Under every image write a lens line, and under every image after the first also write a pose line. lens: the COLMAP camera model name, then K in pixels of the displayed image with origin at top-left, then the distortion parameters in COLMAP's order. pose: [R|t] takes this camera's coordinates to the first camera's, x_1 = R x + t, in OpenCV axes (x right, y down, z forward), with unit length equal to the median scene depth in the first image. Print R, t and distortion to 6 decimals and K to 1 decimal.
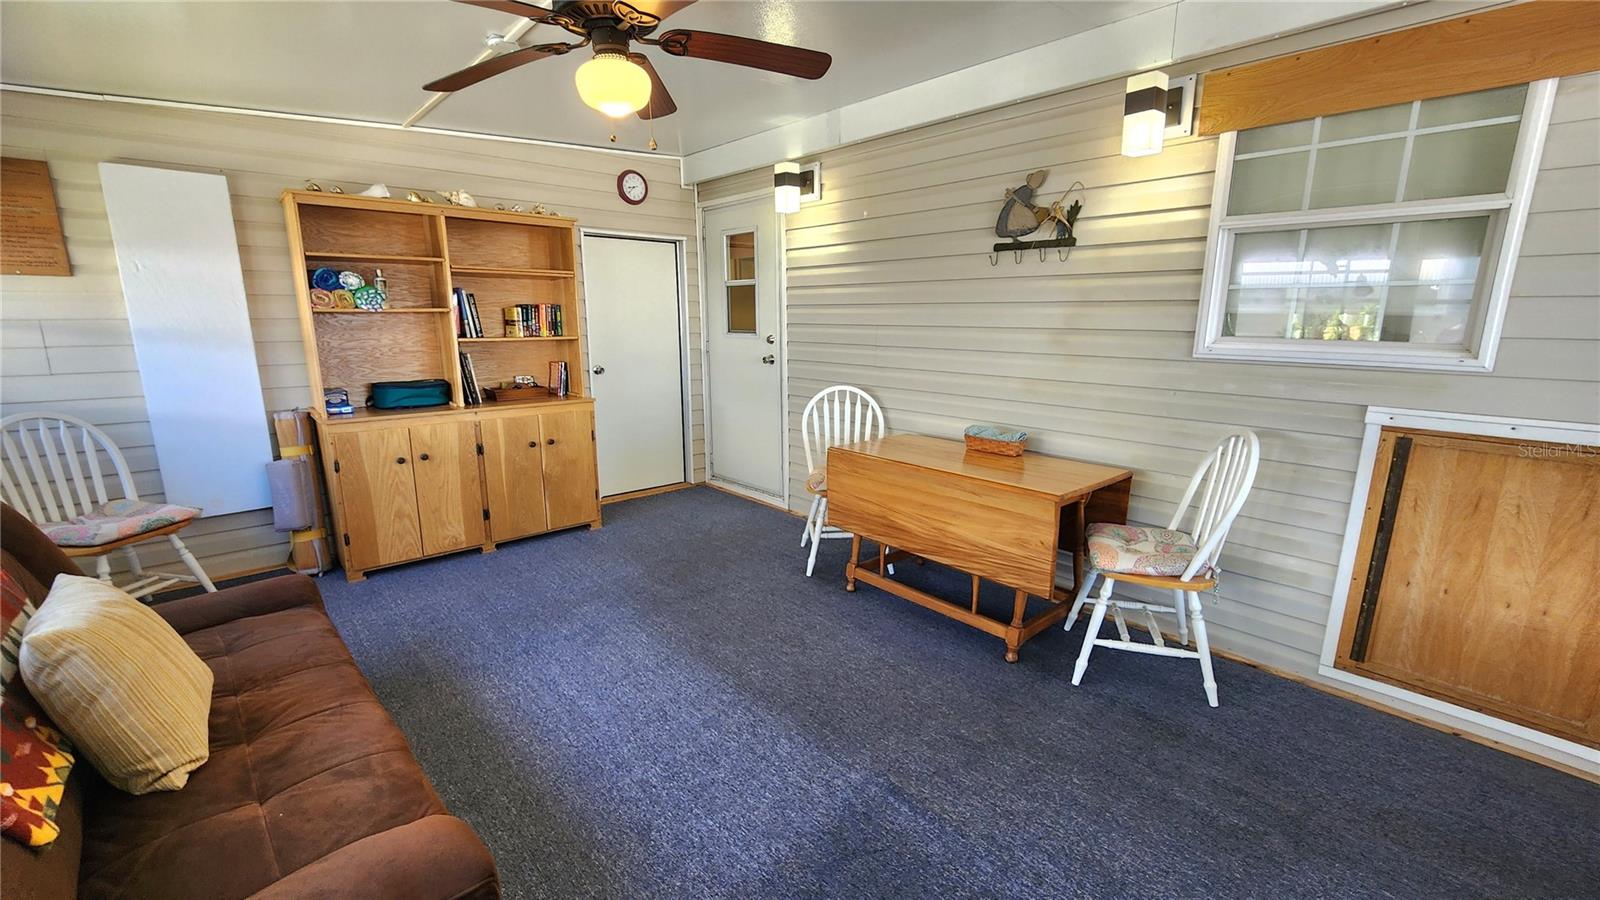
lens RADIAL K [[663.4, 0, 796.7], [0, 663.4, 457.1], [0, 0, 1]] dist [-0.004242, 0.001635]
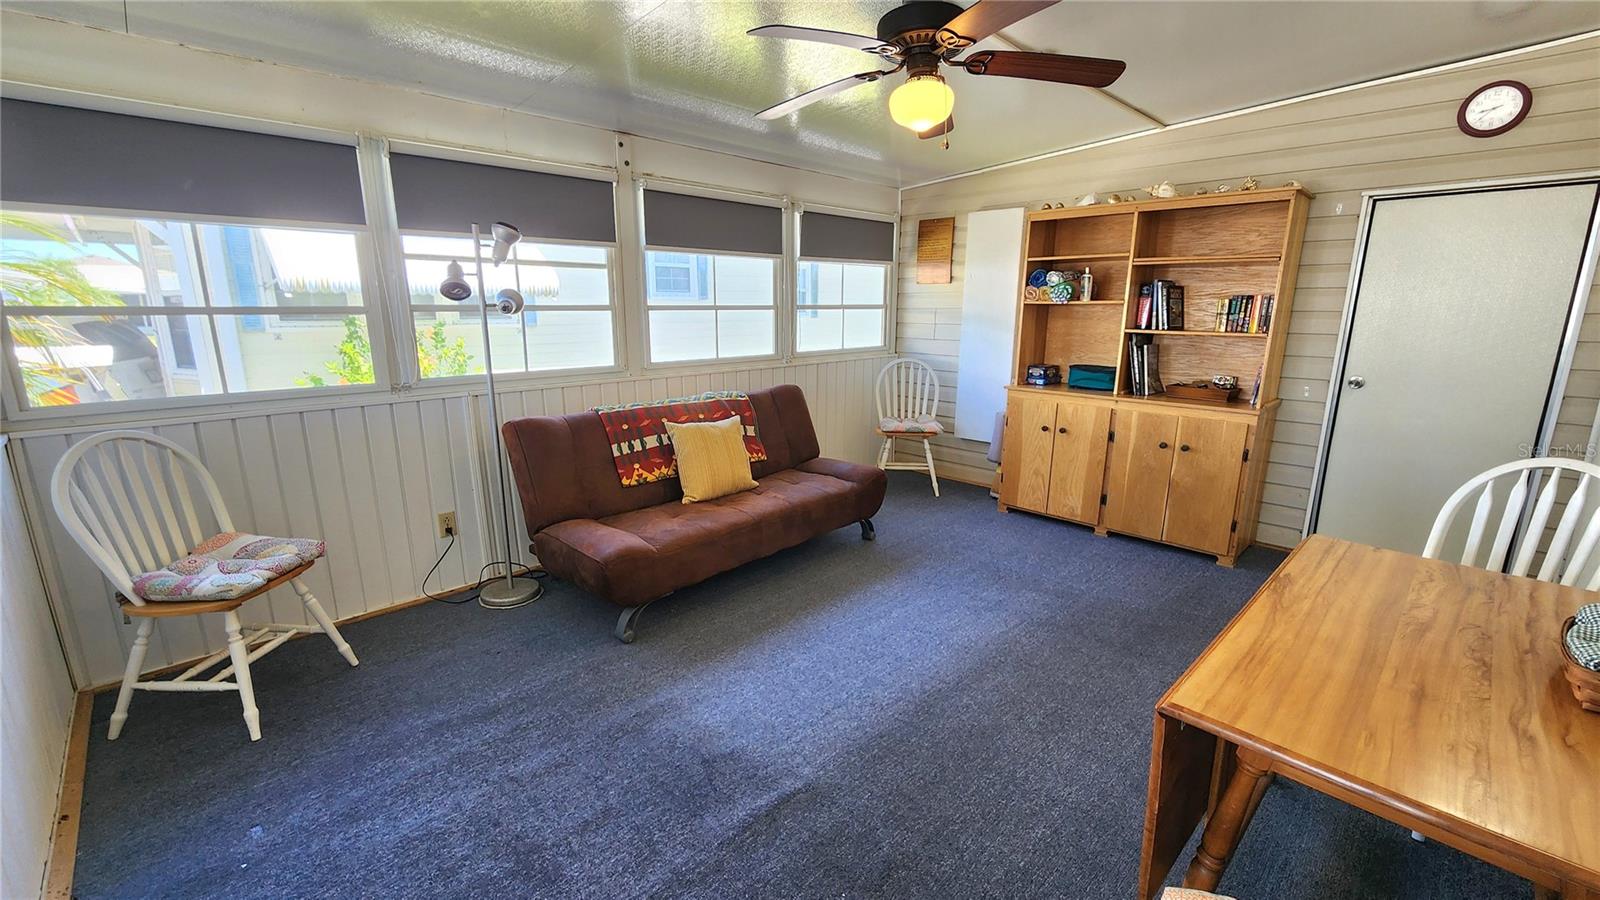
lens RADIAL K [[663.4, 0, 801.4], [0, 663.4, 452.5], [0, 0, 1]] dist [-0.004242, 0.001635]
pose [[0.047745, 0.215843, -0.975260, 0.521293], [-0.214805, 0.955748, 0.201009, -0.093008], [0.975489, 0.199894, 0.091997, 0.442244]]
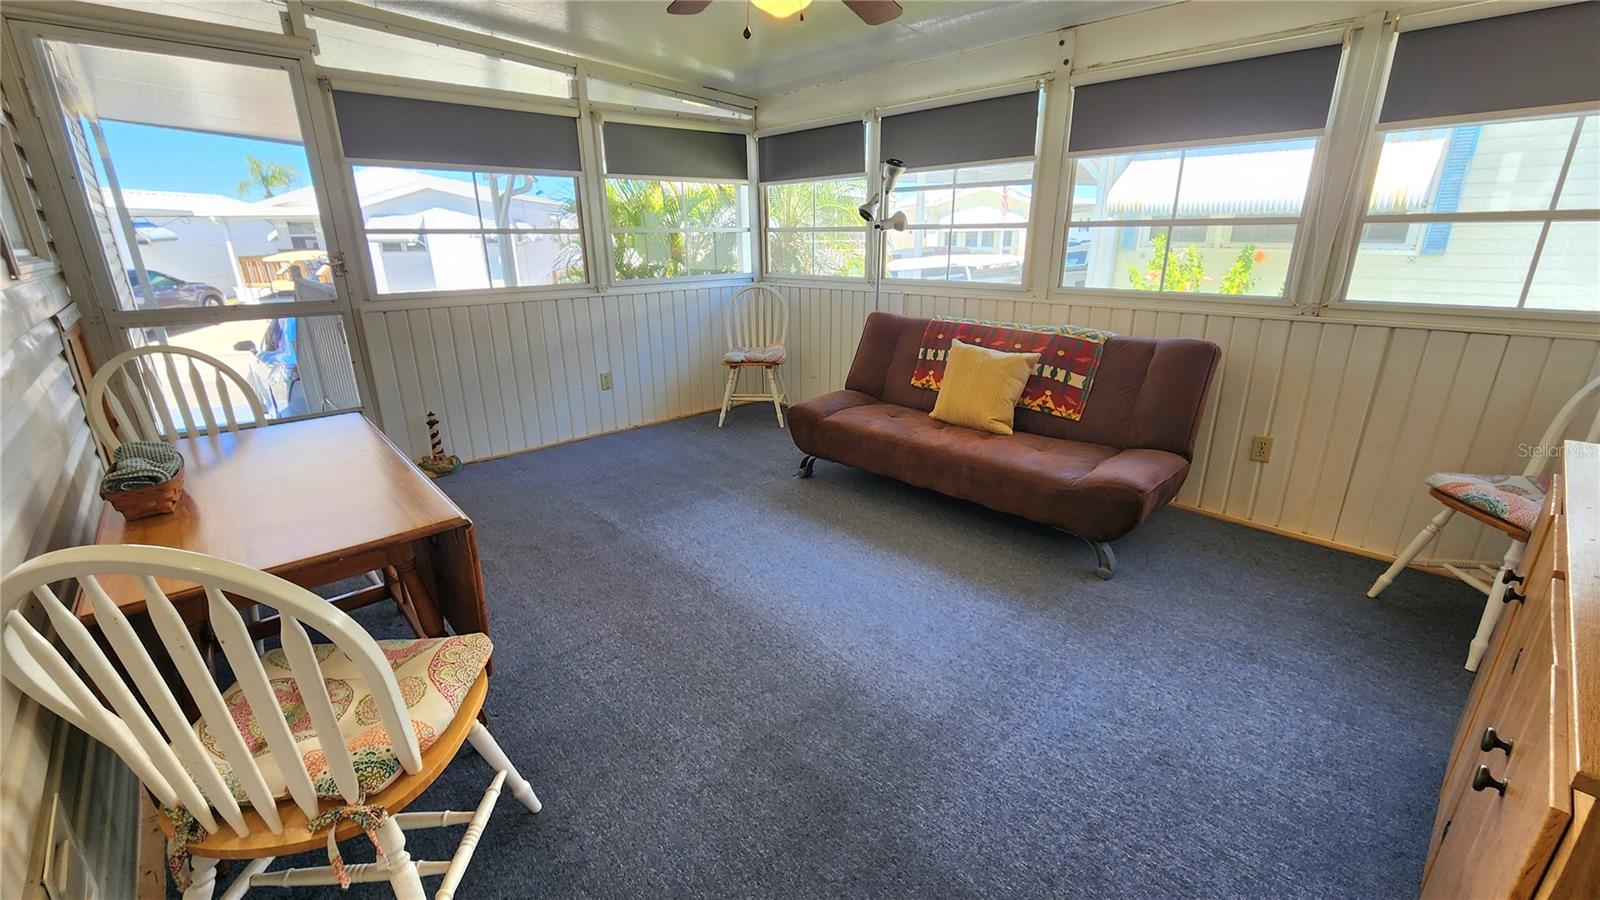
lens RADIAL K [[663.4, 0, 802.0], [0, 663.4, 452.3], [0, 0, 1]] dist [-0.004242, 0.001635]
pose [[-0.999746, 0.020861, -0.008517, -0.154563], [0.013465, 0.856181, 0.516500, -0.263119], [0.018067, 0.516254, -0.856245, 1.224188]]
